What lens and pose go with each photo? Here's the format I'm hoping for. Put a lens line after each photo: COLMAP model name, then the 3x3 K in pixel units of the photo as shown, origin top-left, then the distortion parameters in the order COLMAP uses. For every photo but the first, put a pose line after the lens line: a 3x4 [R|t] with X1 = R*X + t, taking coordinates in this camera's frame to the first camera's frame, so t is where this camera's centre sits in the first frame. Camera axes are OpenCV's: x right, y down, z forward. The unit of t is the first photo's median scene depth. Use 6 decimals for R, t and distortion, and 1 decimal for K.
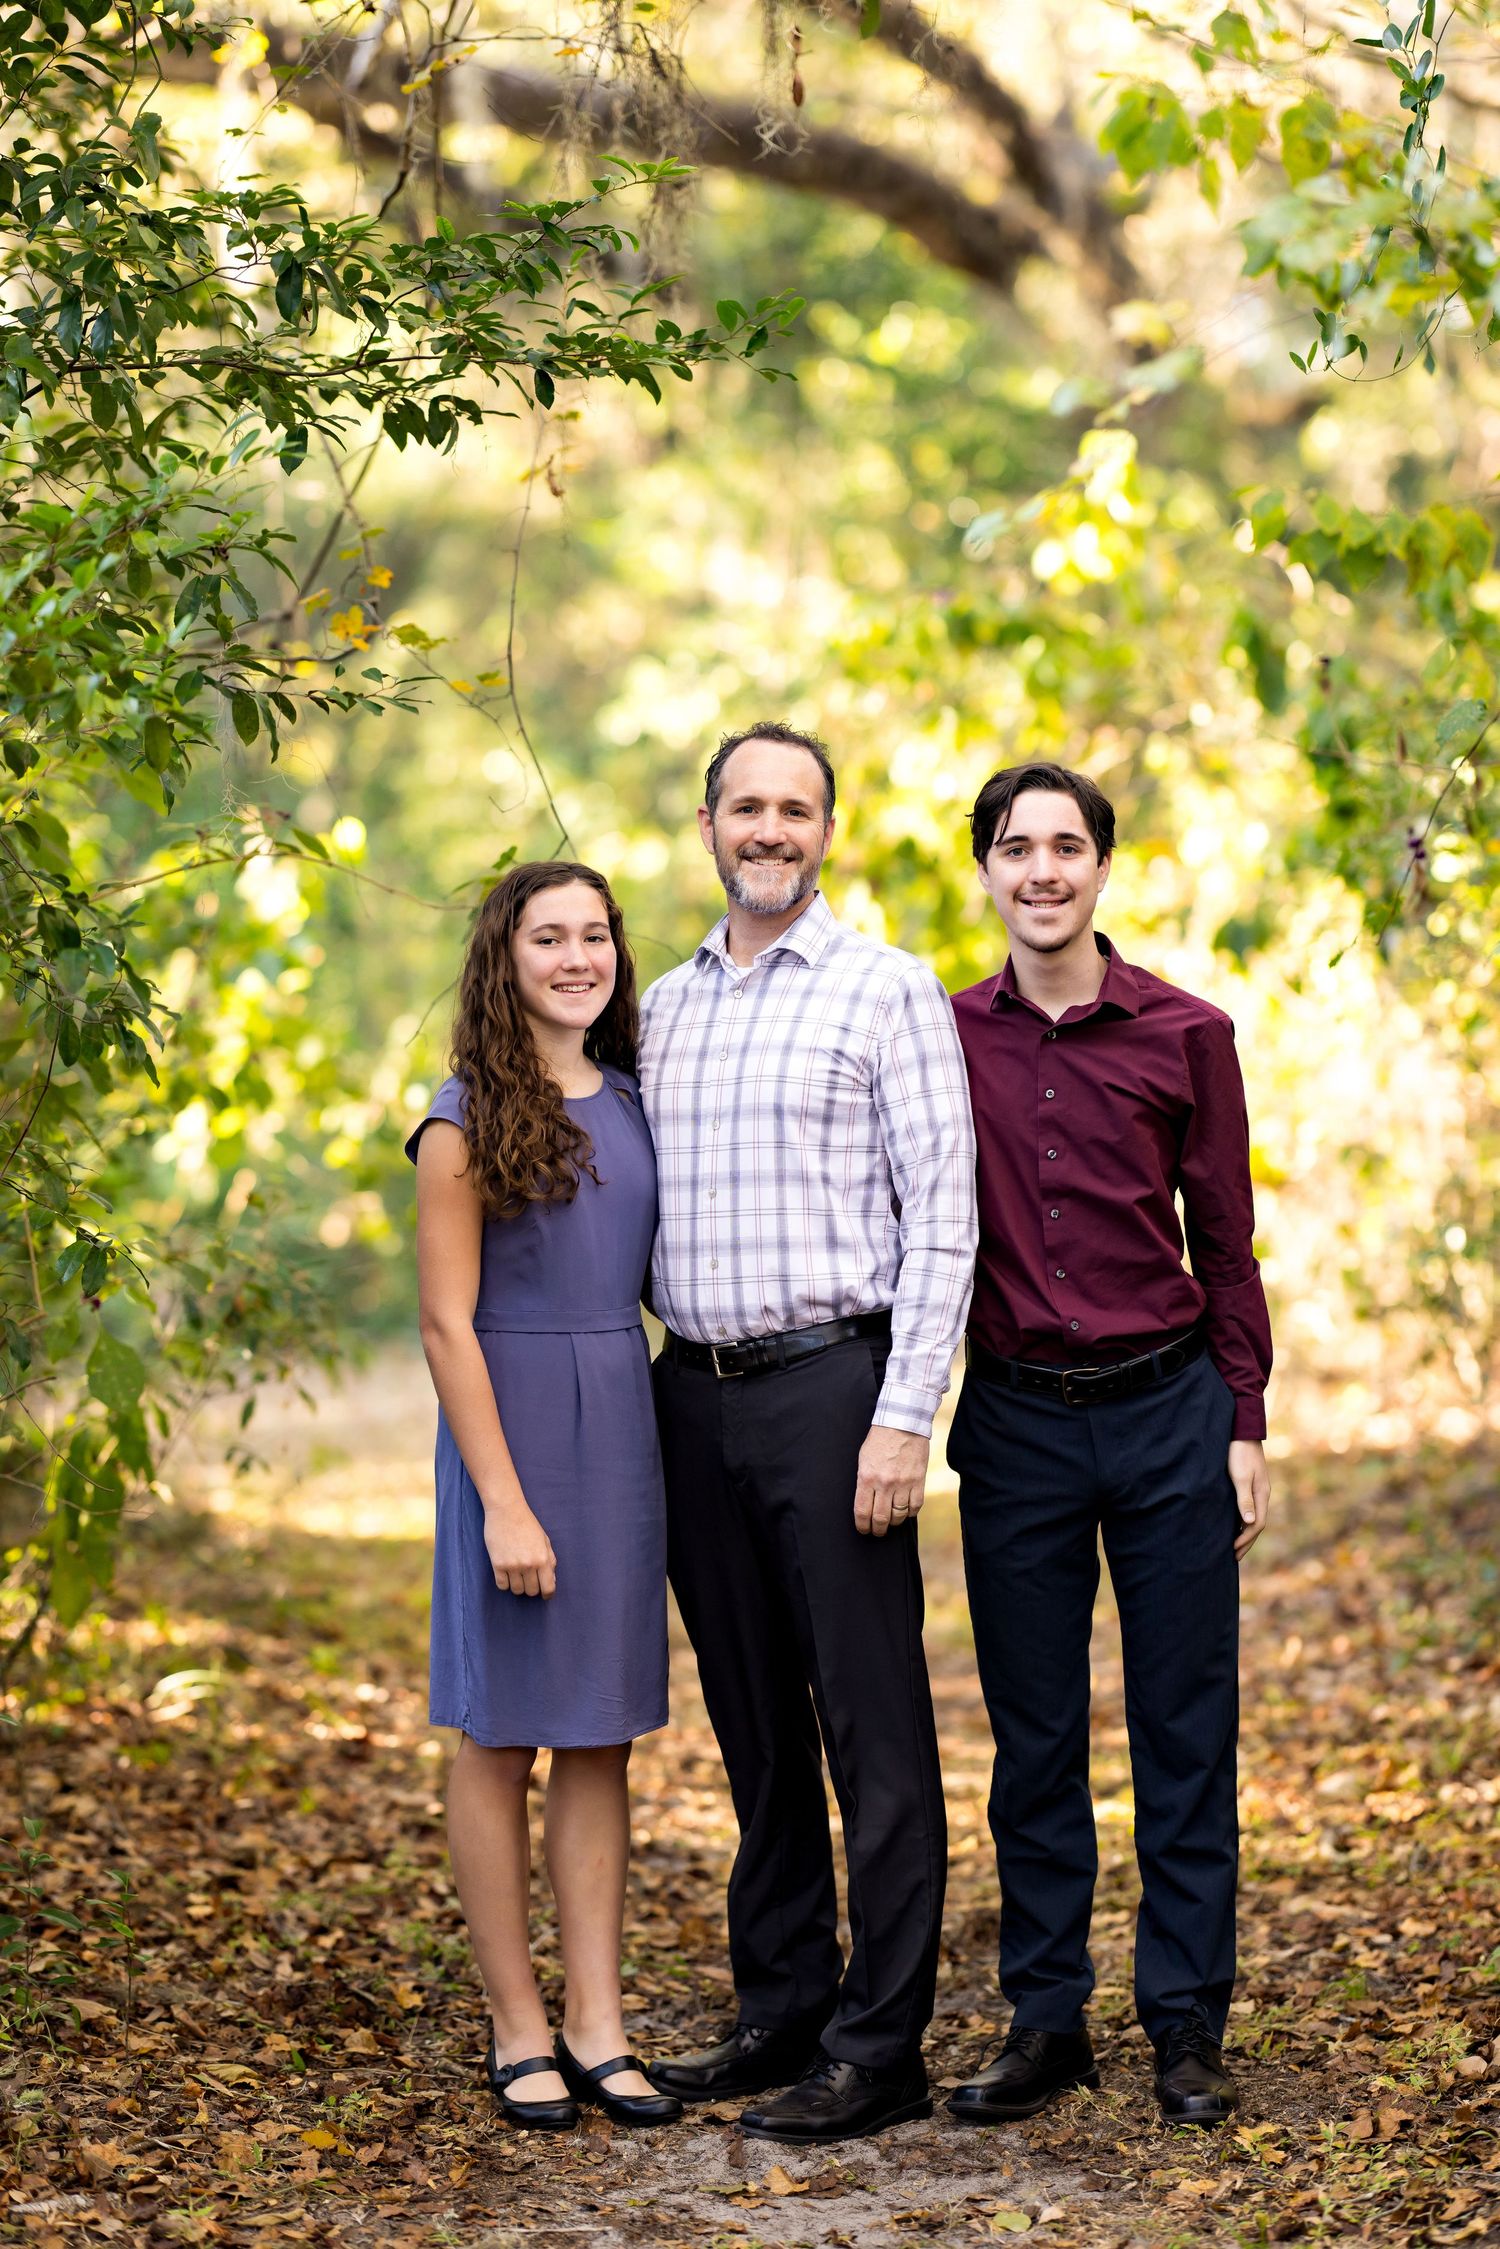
lens RADIAL K [[5503.7, 0, 750.0], [0, 5503.7, 1124.5], [0, 0, 1]] dist [0.020060, -0.393483]
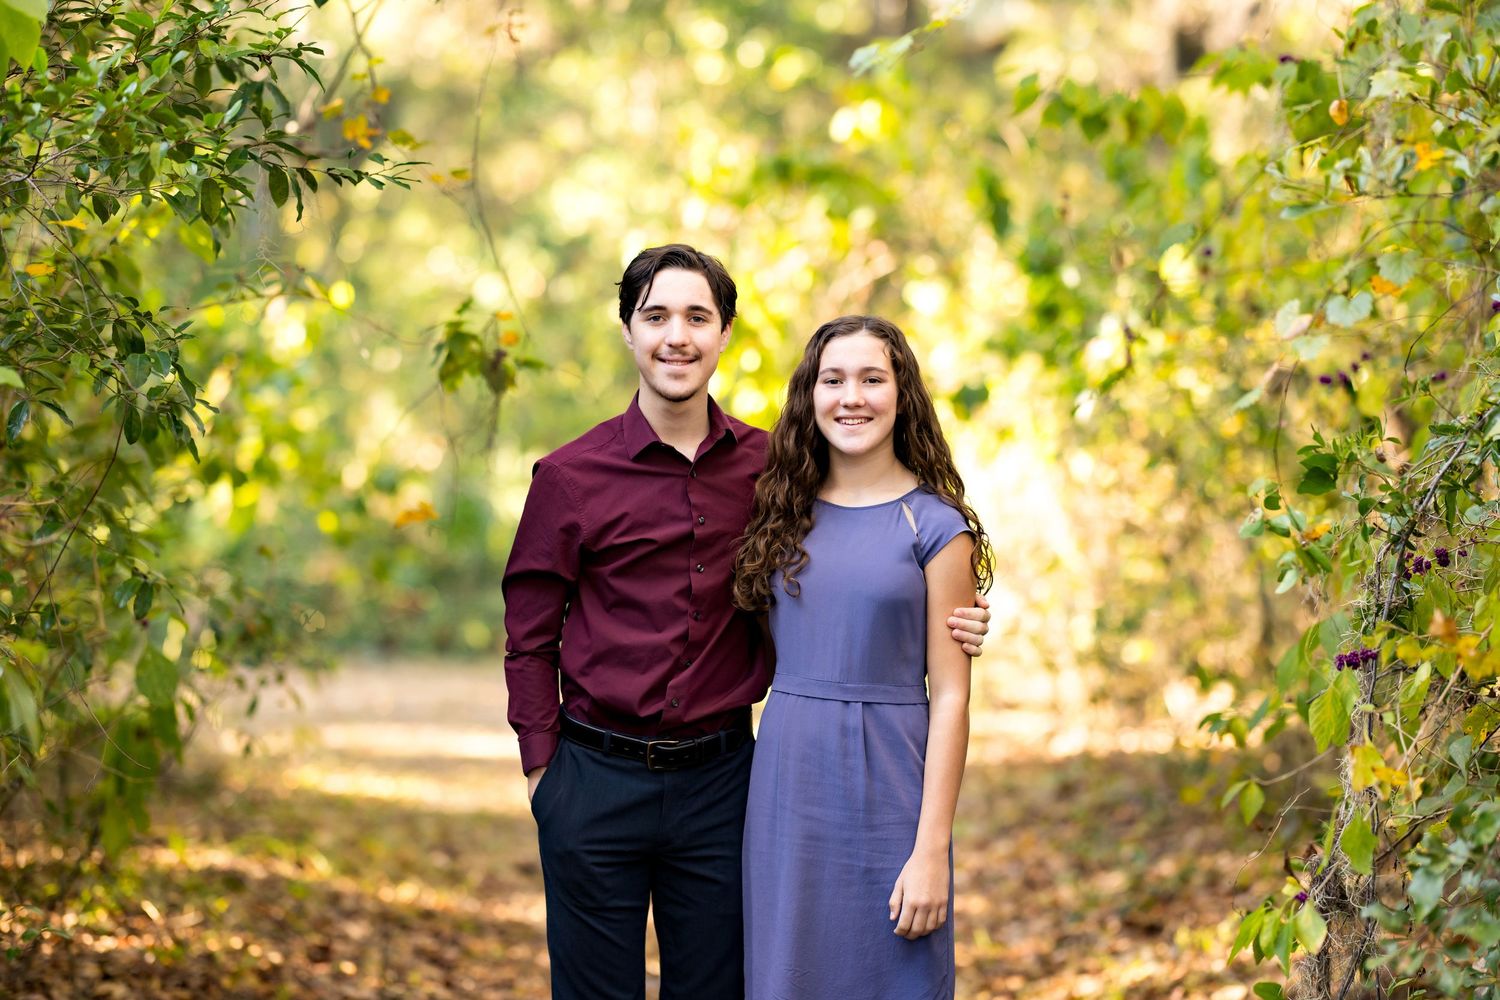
lens RADIAL K [[3670.8, 0, 750.0], [0, 3670.8, 500.0], [0, 0, 1]] dist [0.020060, -0.393483]
pose [[0.998017, 0.046129, 0.042839, -0.011448], [-0.045916, 0.998928, -0.005945, 0.001023], [-0.043067, 0.003966, 0.999064, 0.101596]]
